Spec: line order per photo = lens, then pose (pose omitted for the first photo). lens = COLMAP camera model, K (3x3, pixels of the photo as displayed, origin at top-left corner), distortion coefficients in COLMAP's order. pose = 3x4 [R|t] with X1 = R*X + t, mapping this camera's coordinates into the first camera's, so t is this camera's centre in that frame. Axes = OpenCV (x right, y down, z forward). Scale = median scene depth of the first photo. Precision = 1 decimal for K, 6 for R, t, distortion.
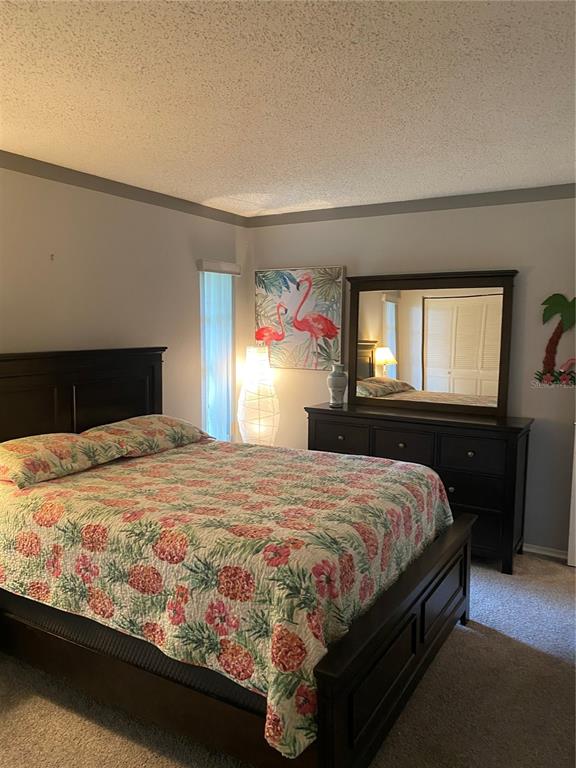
lens RADIAL K [[581.6, 0, 279.8], [0, 581.6, 390.0], [0, 0, 1]] dist [0.080238, -0.102627]
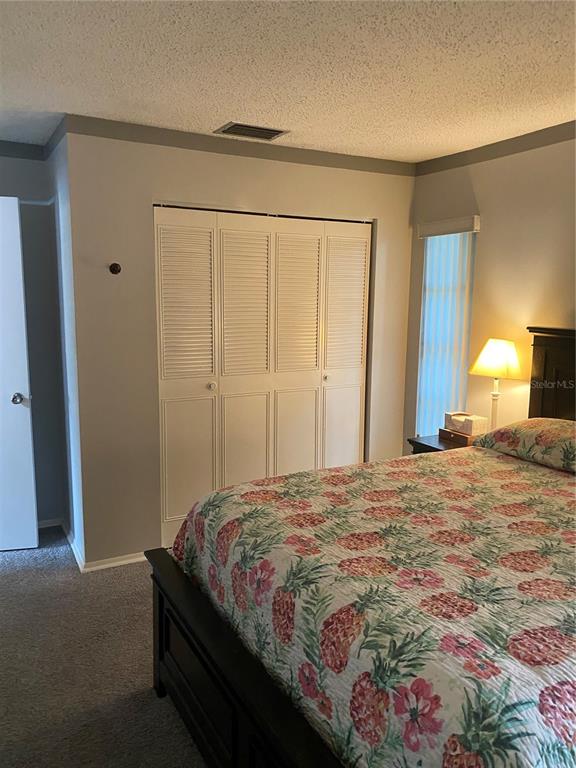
lens RADIAL K [[581.6, 0, 279.8], [0, 581.6, 390.0], [0, 0, 1]] dist [0.080238, -0.102627]
pose [[-0.487049, 0.139303, -0.862194, 0.764889], [-0.113032, 0.968842, 0.220384, -0.154724], [0.866030, 0.204793, -0.456128, 1.299268]]
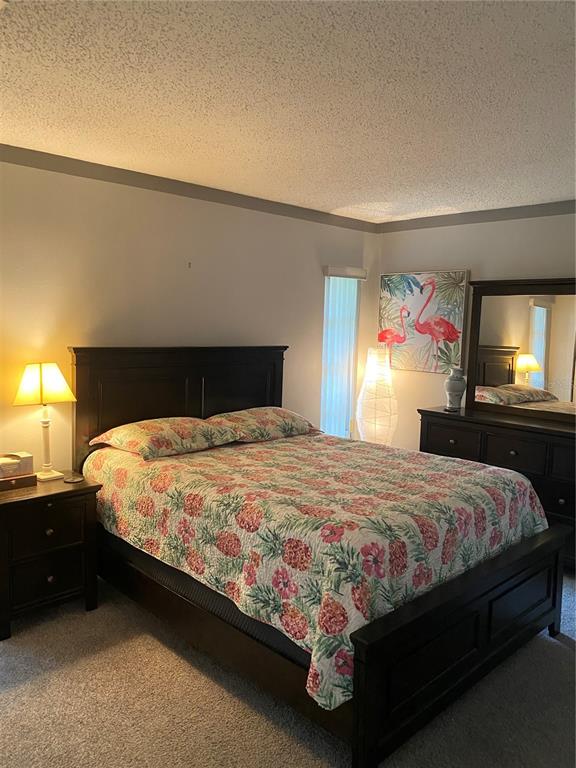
lens RADIAL K [[581.8, 0, 291.2], [0, 581.8, 387.3], [0, 0, 1]] dist [0.091971, -0.163663]
pose [[0.968102, 0.050304, -0.245453, 0.144675], [-0.051695, 0.998663, 0.000775, 0.004738], [0.245164, 0.011939, 0.969408, -0.088755]]
